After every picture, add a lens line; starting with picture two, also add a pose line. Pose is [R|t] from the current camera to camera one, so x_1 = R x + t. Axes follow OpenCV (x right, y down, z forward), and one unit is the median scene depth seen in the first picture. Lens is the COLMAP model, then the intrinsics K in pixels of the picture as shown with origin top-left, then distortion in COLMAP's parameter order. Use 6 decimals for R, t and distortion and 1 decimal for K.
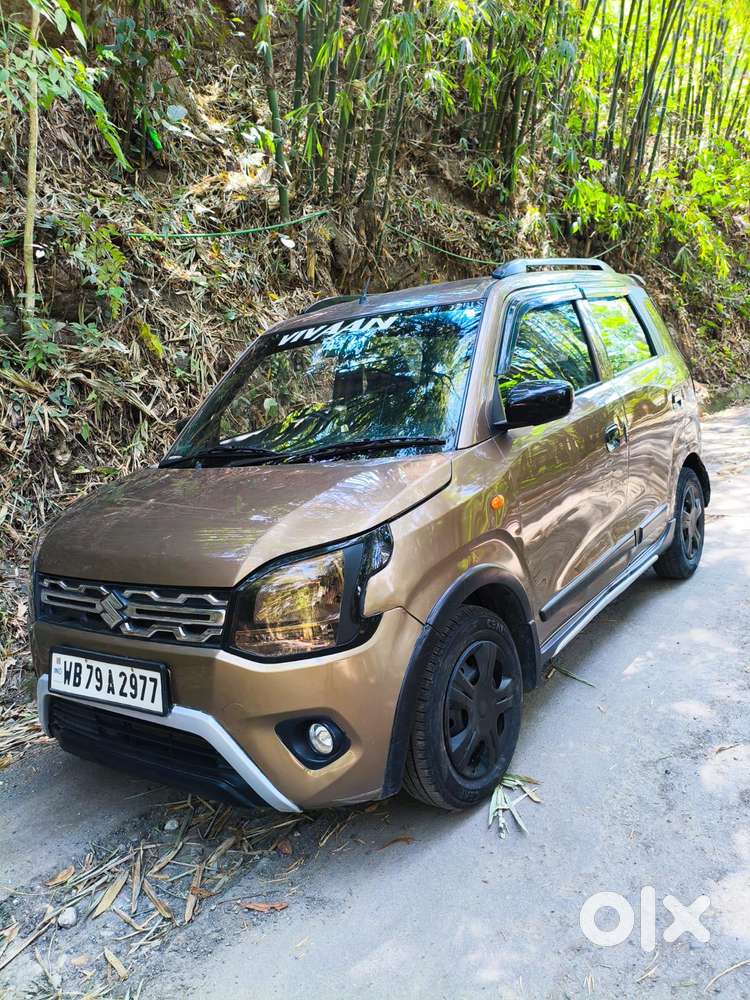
lens RADIAL K [[771.7, 0, 381.5], [0, 771.7, 496.7], [0, 0, 1]] dist [-0.009521, -0.009648]
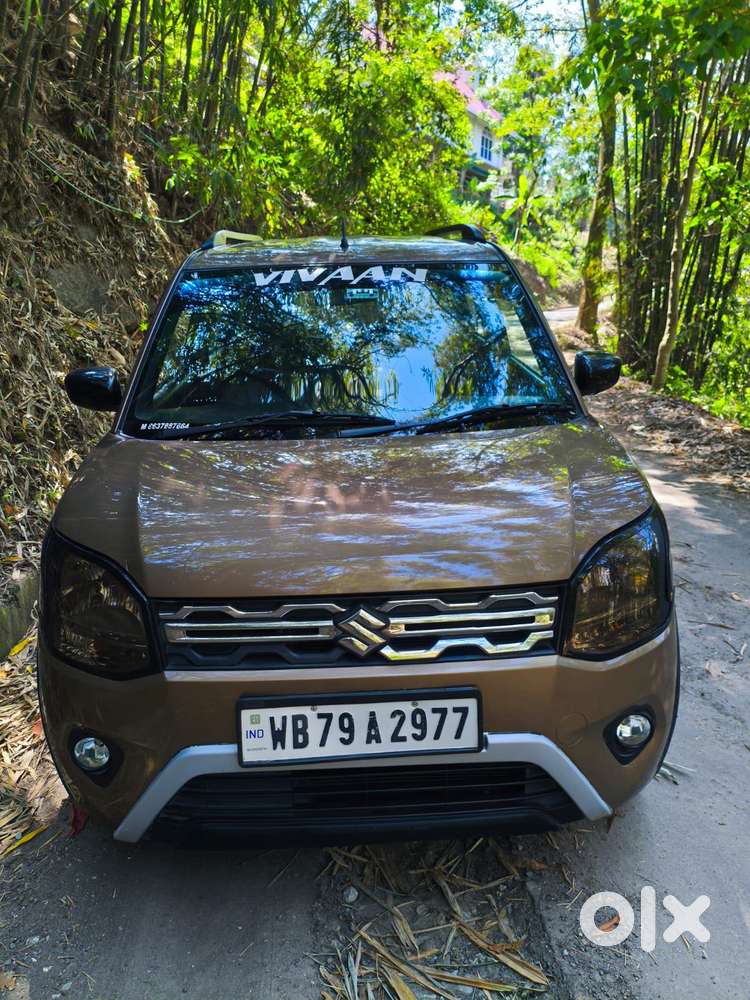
lens RADIAL K [[776.3, 0, 377.6], [0, 776.3, 496.7], [0, 0, 1]] dist [0.008833, -0.011566]
pose [[0.797685, -0.053810, 0.600669, -0.786635], [0.030701, 0.998343, 0.048664, -0.018290], [-0.602293, -0.020378, 0.798015, 0.404407]]
